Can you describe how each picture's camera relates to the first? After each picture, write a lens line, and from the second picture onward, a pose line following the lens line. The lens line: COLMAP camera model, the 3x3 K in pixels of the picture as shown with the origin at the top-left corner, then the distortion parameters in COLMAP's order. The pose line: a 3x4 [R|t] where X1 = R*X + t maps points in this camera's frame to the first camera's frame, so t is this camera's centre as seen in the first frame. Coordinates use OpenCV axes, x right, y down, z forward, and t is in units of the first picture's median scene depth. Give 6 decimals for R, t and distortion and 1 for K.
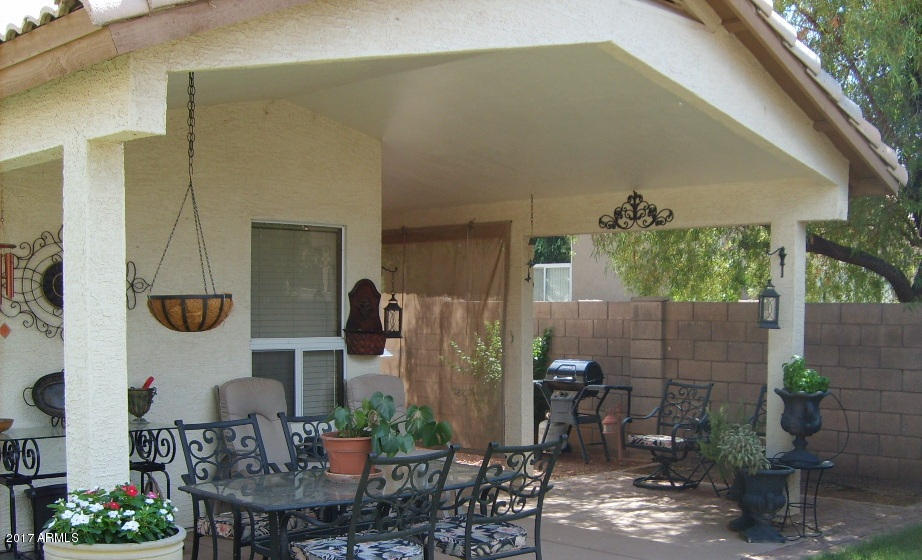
lens RADIAL K [[1141.7, 0, 464.0], [0, 1141.7, 284.8], [0, 0, 1]] dist [-0.077409, 0.000000]
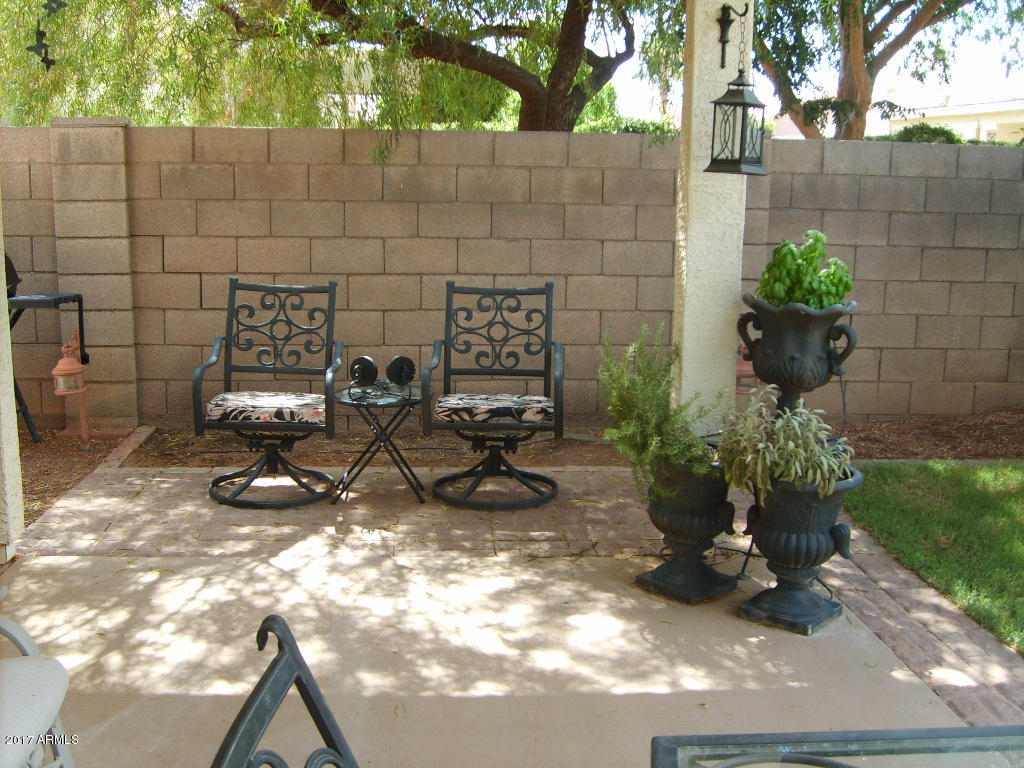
lens RADIAL K [[1139.8, 0, 510.1], [0, 1139.8, 383.3], [0, 0, 1]] dist [-0.100725, 0.000000]
pose [[0.653007, -0.142188, 0.743885, -0.115527], [-0.023695, 0.977902, 0.207718, 0.020202], [-0.756981, -0.153267, 0.635207, 0.558347]]
